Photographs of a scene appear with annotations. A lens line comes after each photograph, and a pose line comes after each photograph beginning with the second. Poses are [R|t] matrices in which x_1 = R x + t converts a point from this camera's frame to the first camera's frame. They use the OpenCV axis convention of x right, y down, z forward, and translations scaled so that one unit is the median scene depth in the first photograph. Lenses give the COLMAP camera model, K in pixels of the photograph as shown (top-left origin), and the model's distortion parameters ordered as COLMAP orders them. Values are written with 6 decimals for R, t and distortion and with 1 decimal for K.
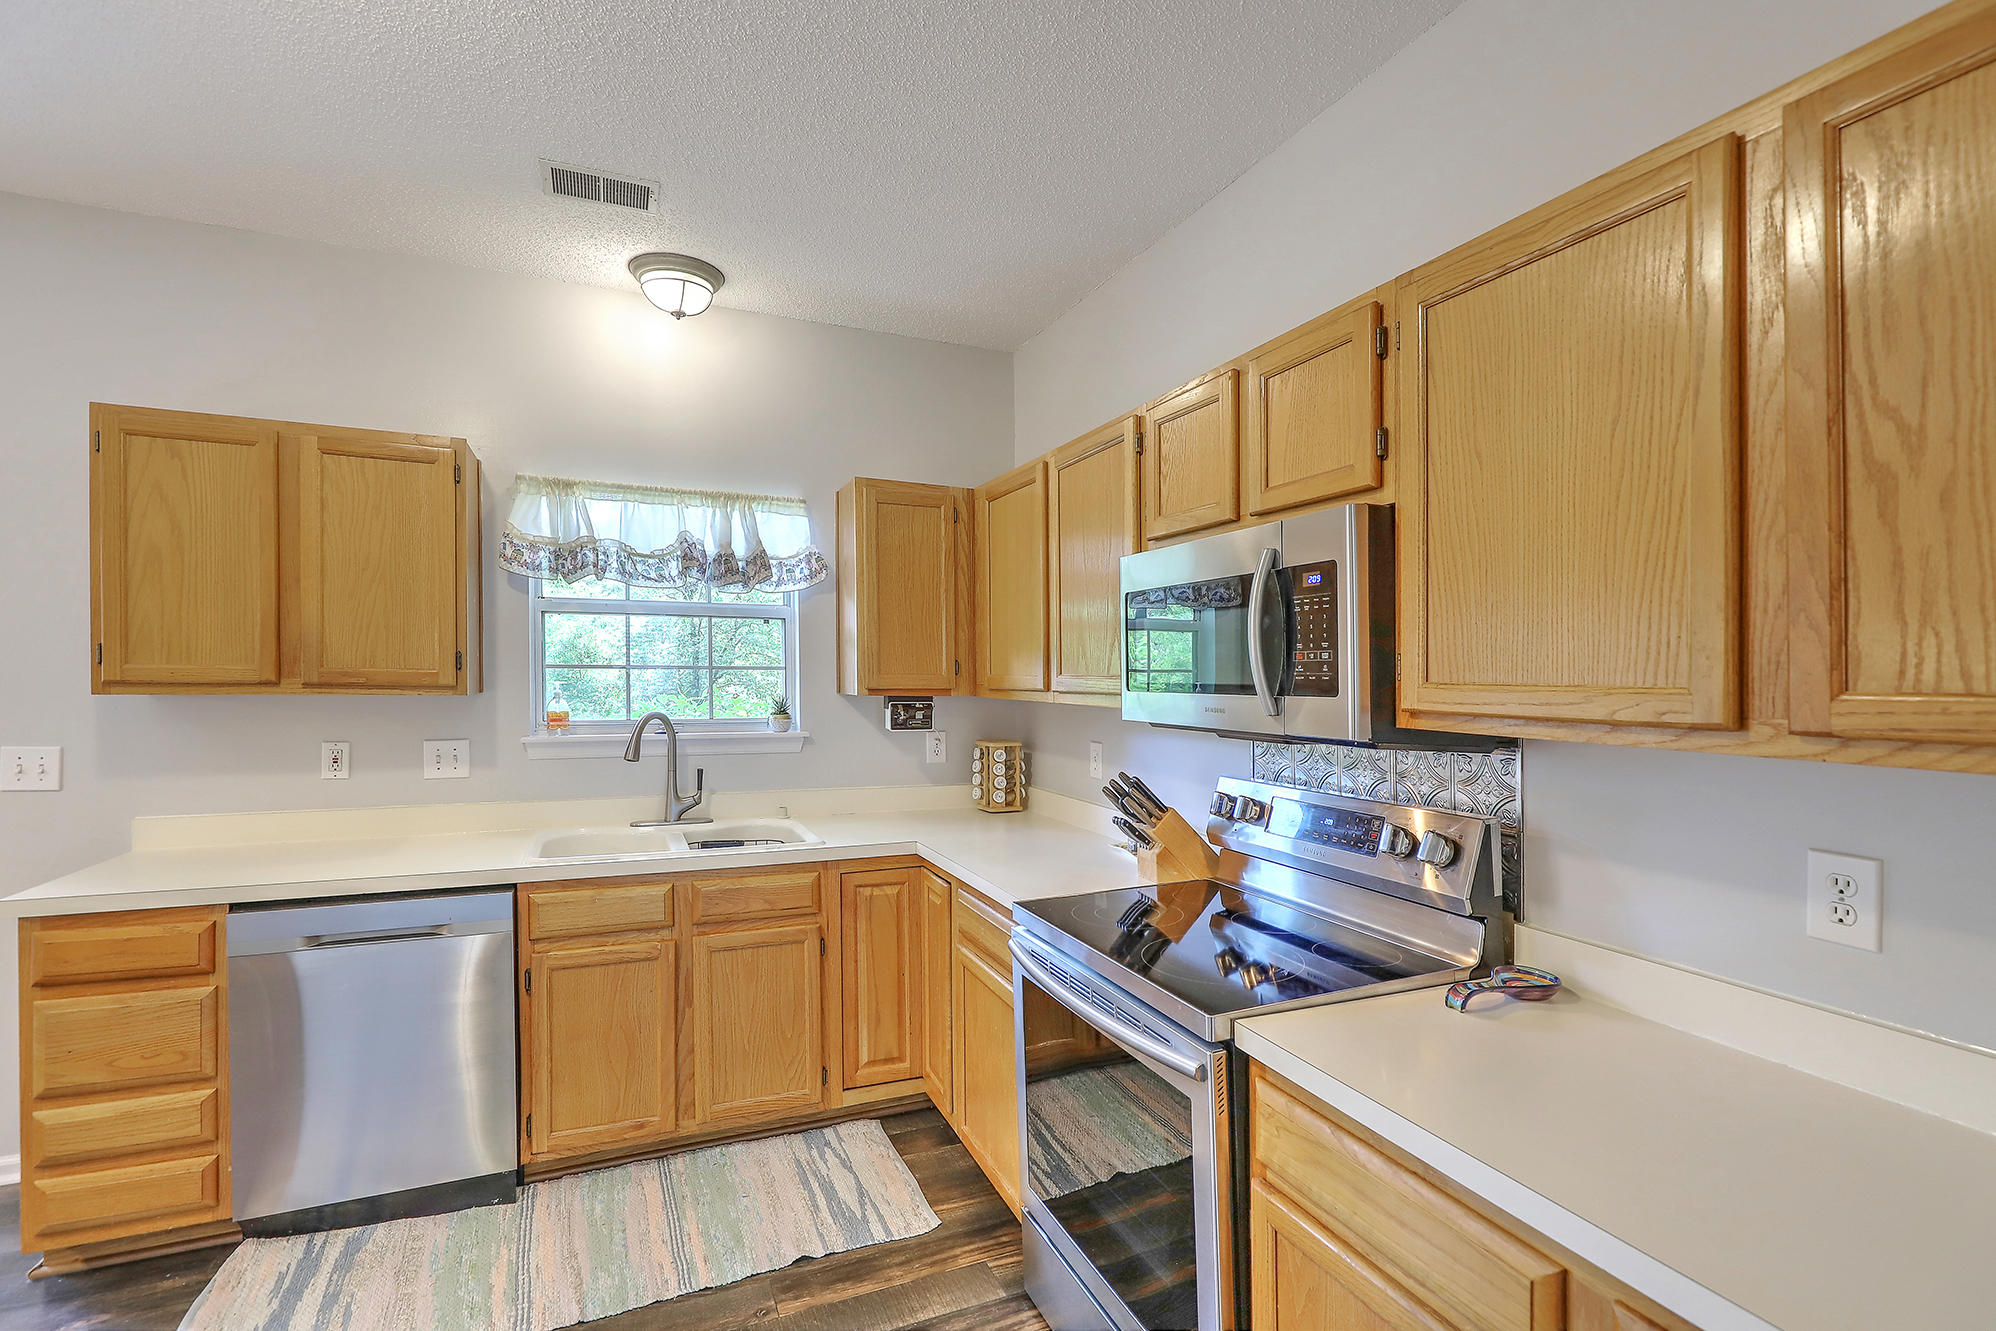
lens RADIAL K [[902.9, 0, 998.6], [0, 902.9, 675.0], [0, 0, 1]] dist [0.000097, -0.000744]
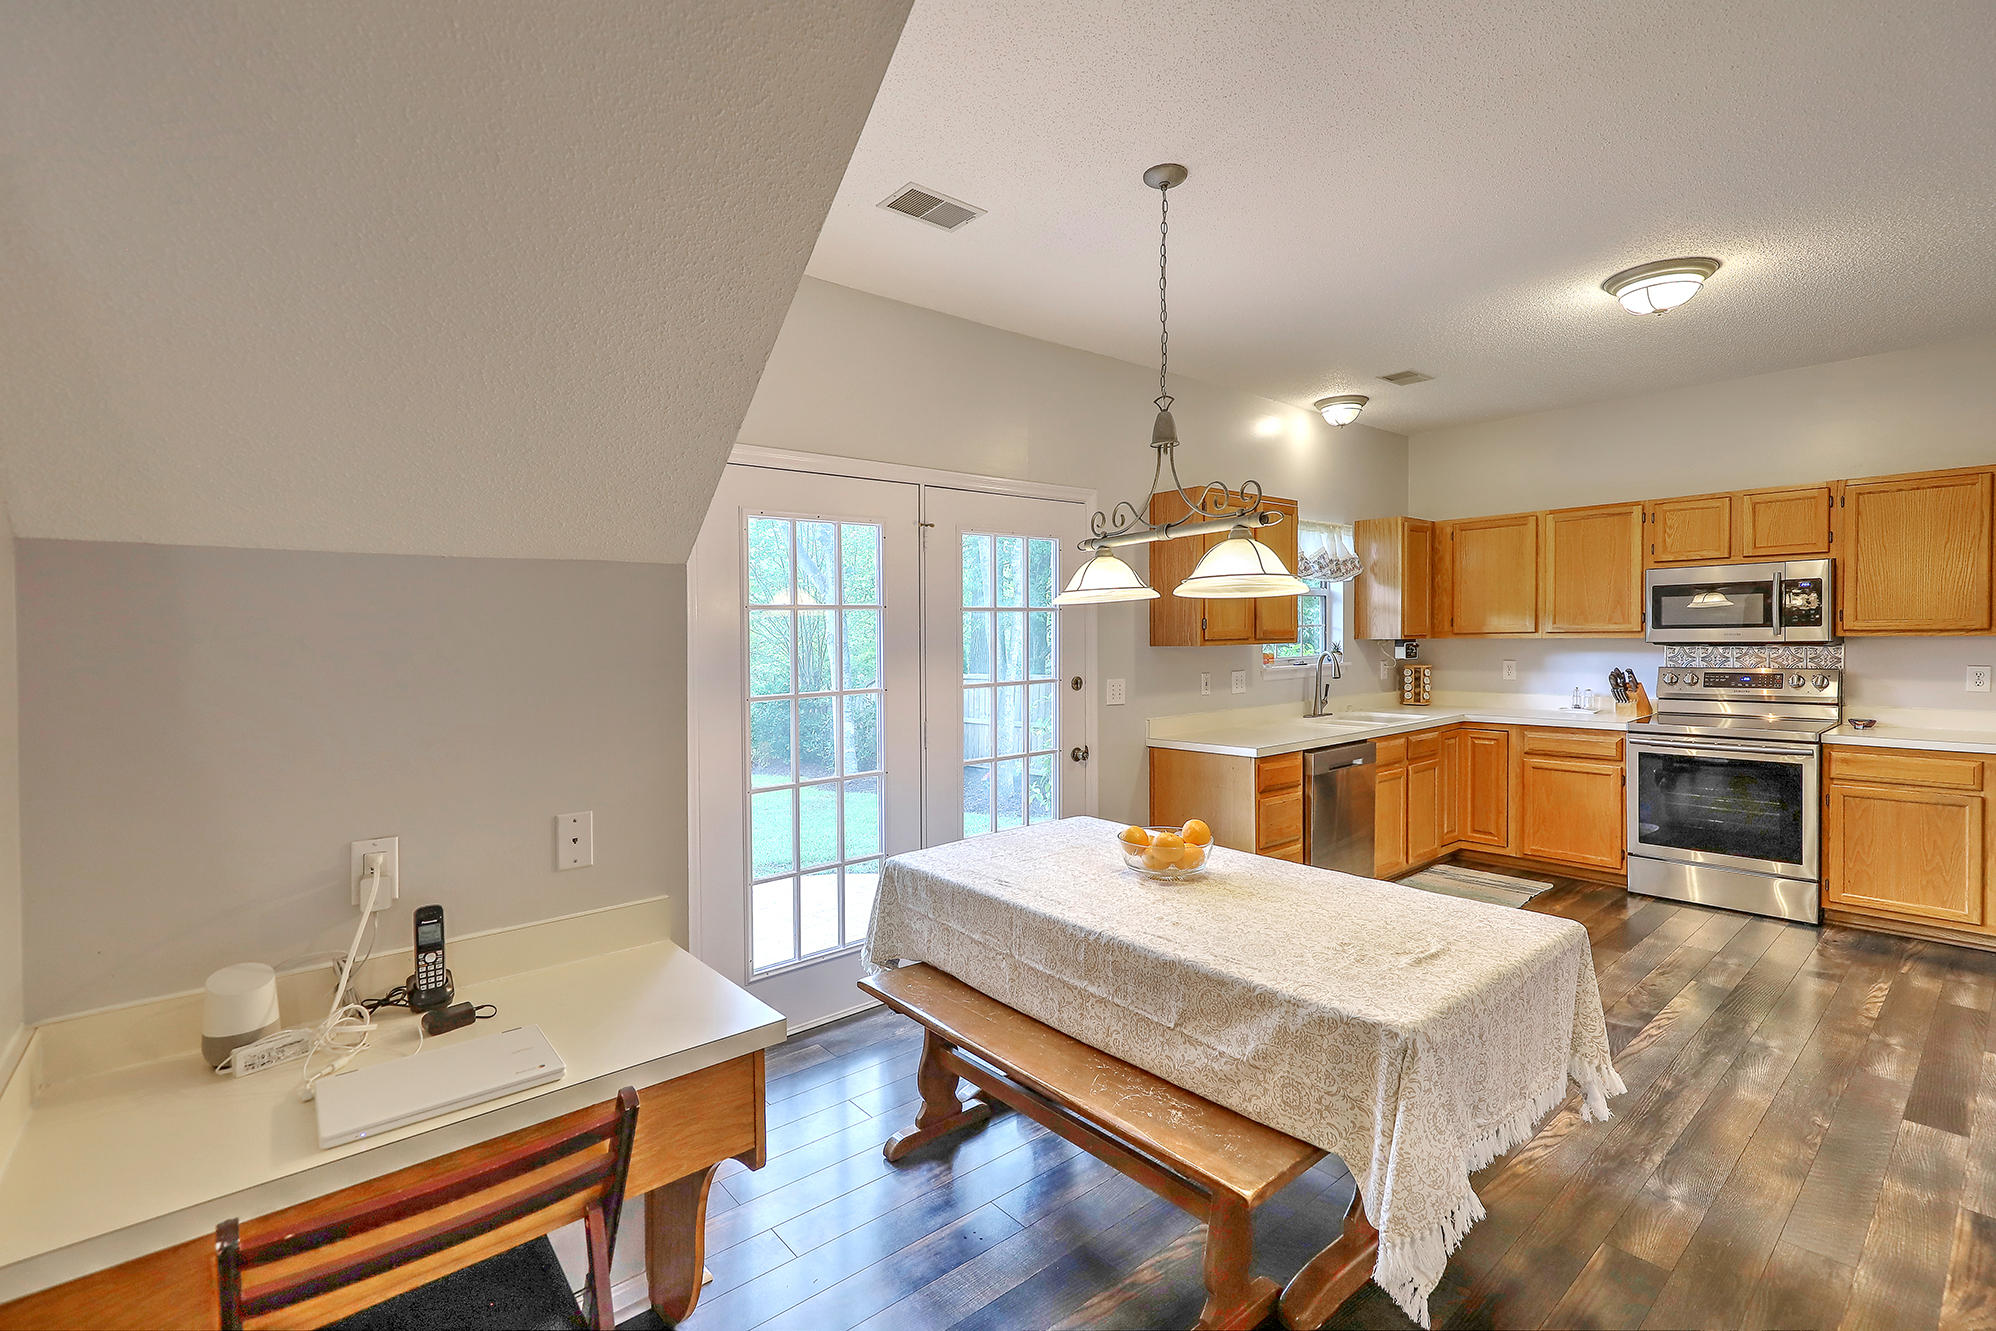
lens RADIAL K [[902.9, 0, 996.9], [0, 902.9, 661.8], [0, 0, 1]] dist [0.000097, -0.000744]
pose [[0.955852, -0.036053, 0.291627, -1.848577], [0.027250, 0.999044, 0.034193, -0.019699], [-0.292581, -0.024737, 0.955921, -0.607488]]
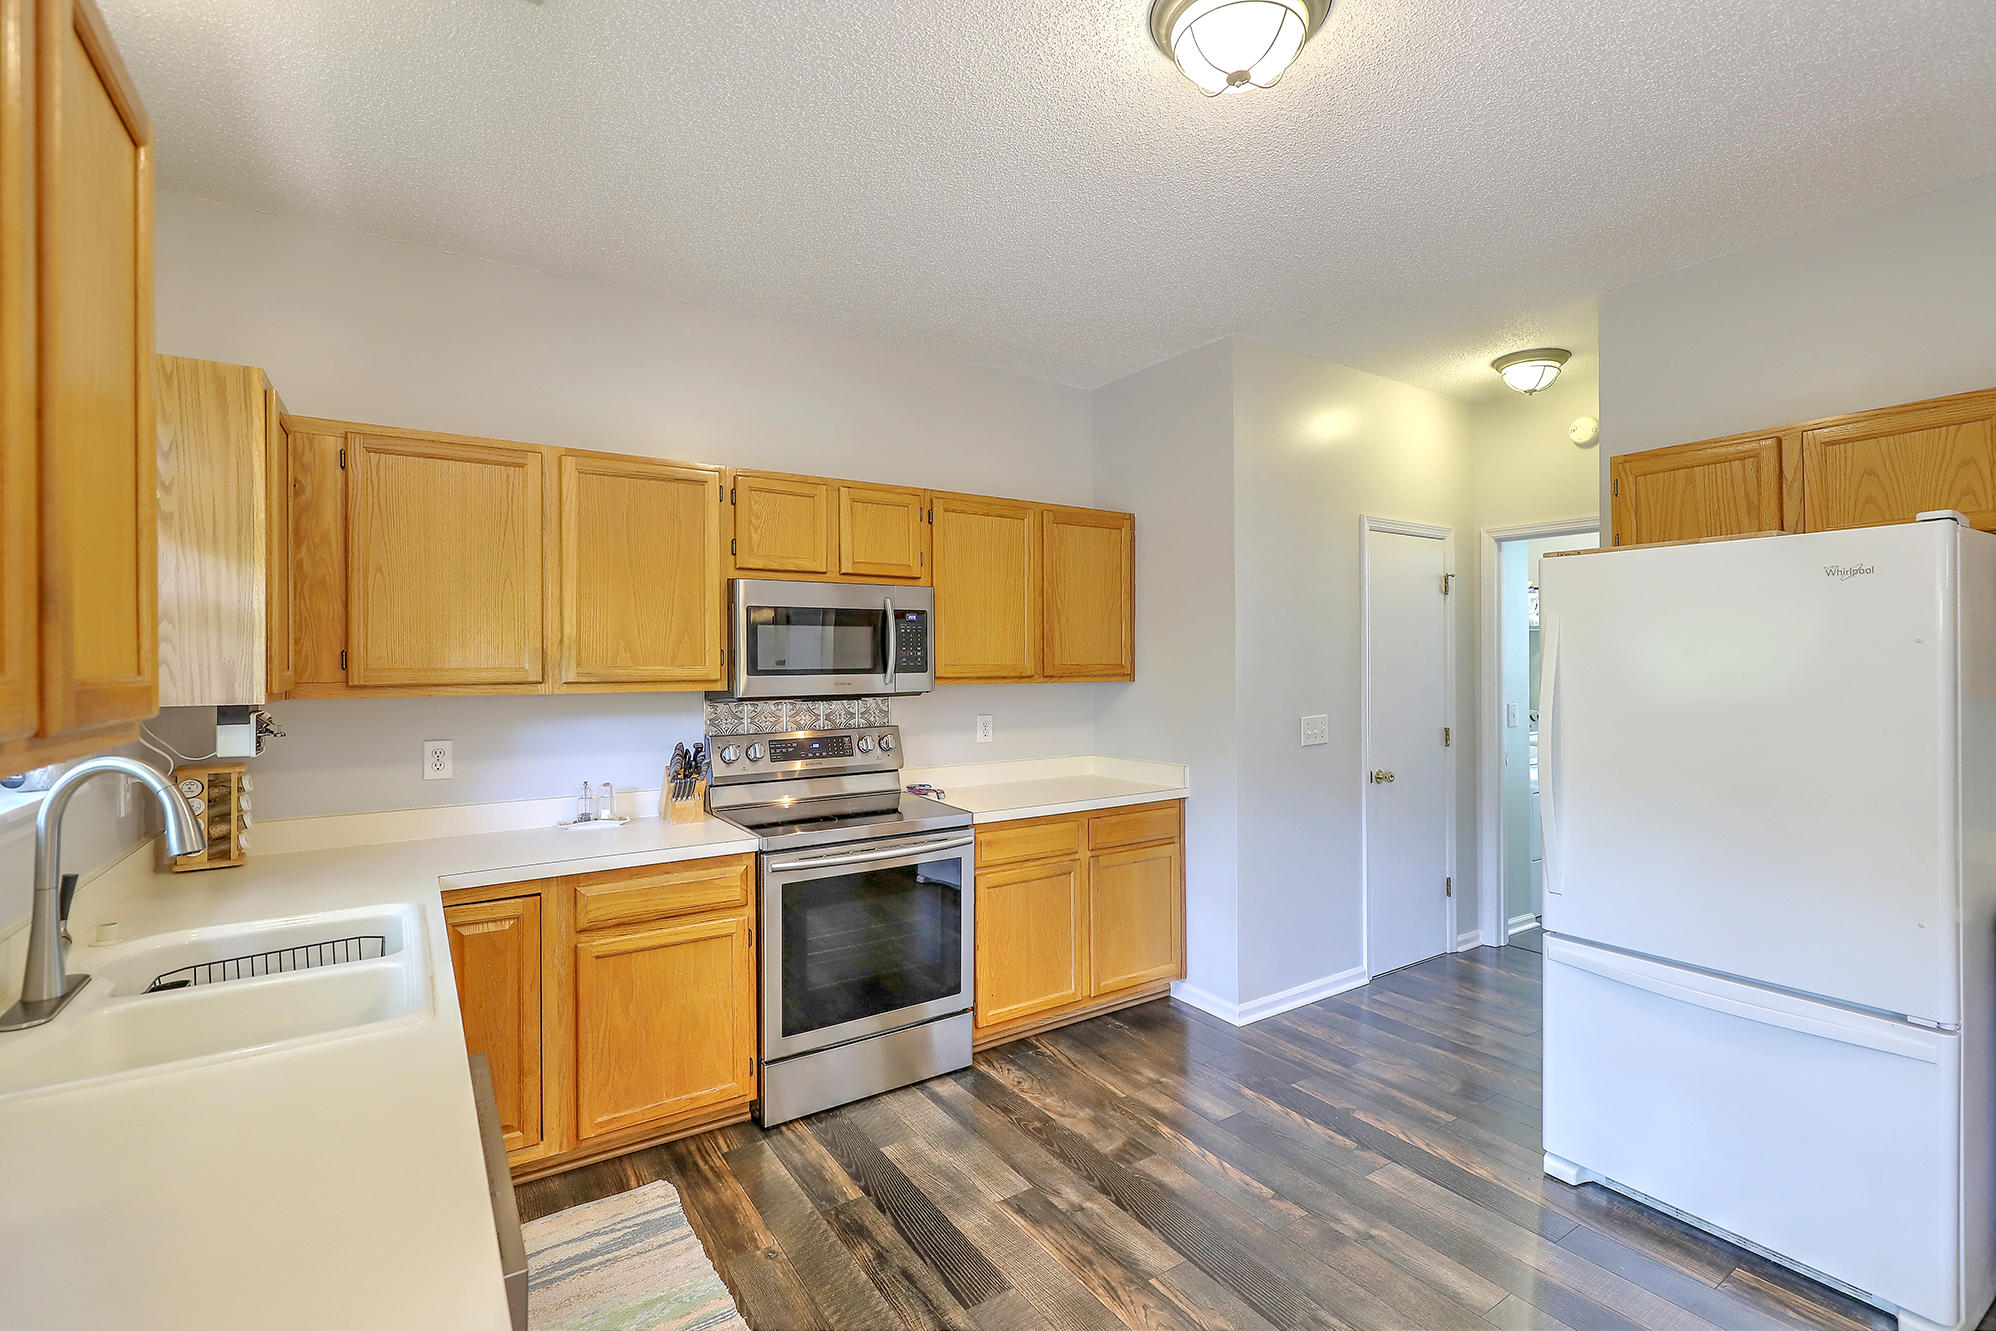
lens RADIAL K [[902.9, 0, 1000.3], [0, 902.9, 667.7], [0, 0, 1]] dist [0.000097, -0.000744]
pose [[-0.190541, -0.016876, 0.981534, -1.145105], [0.004446, 0.999827, 0.018054, -0.016359], [-0.981669, 0.007804, -0.190433, 0.779257]]
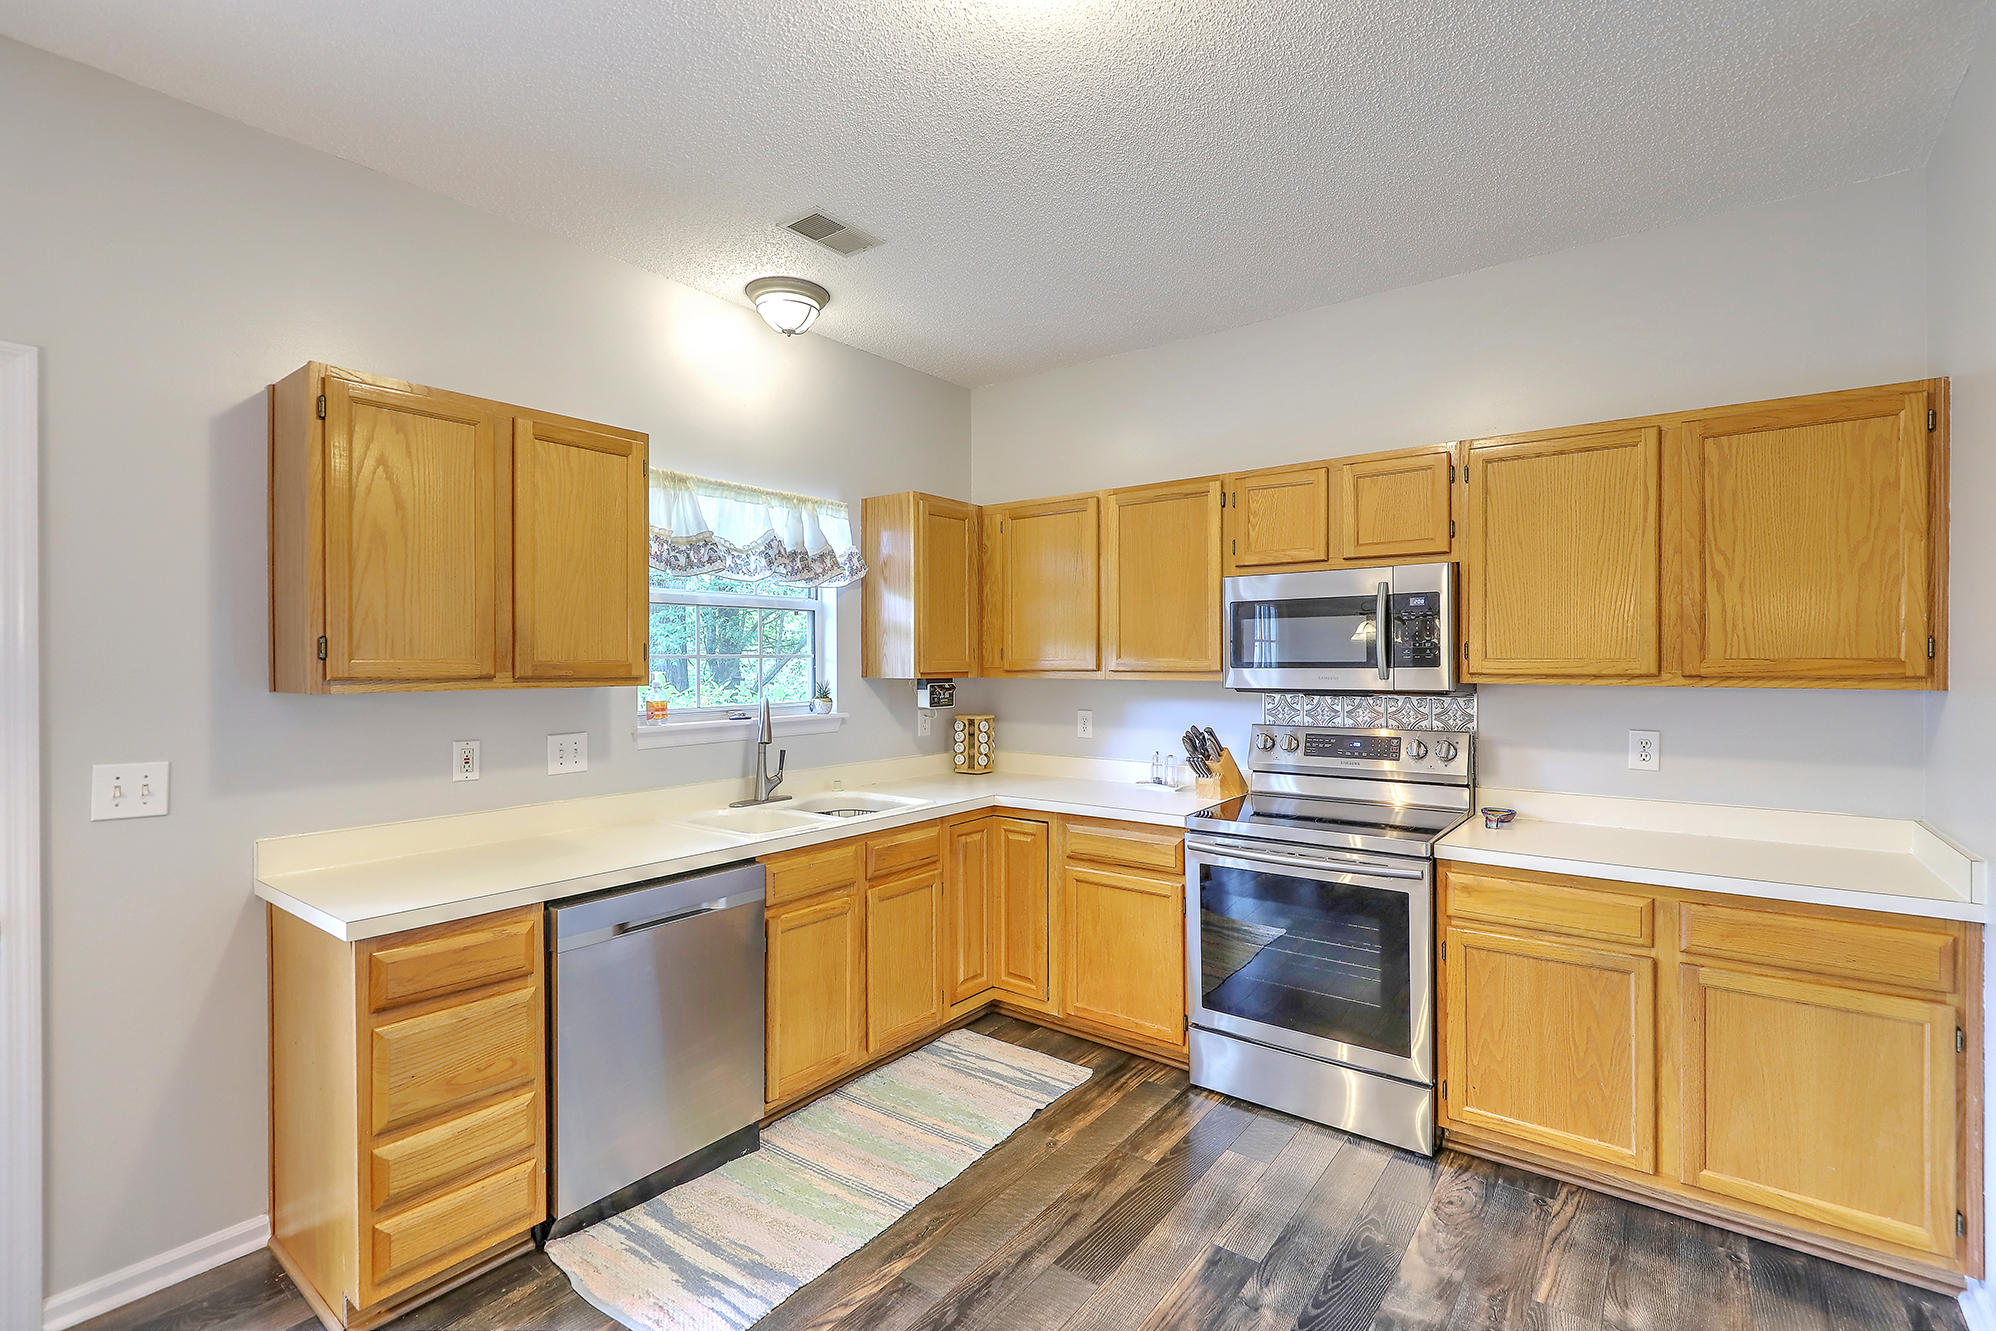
lens RADIAL K [[902.9, 0, 1016.9], [0, 902.9, 667.2], [0, 0, 1]] dist [0.000097, -0.000744]
pose [[0.867087, -0.018079, 0.497829, -0.792039], [0.013379, 0.999826, 0.013007, -0.006627], [-0.497977, -0.004618, 0.867178, -0.096167]]
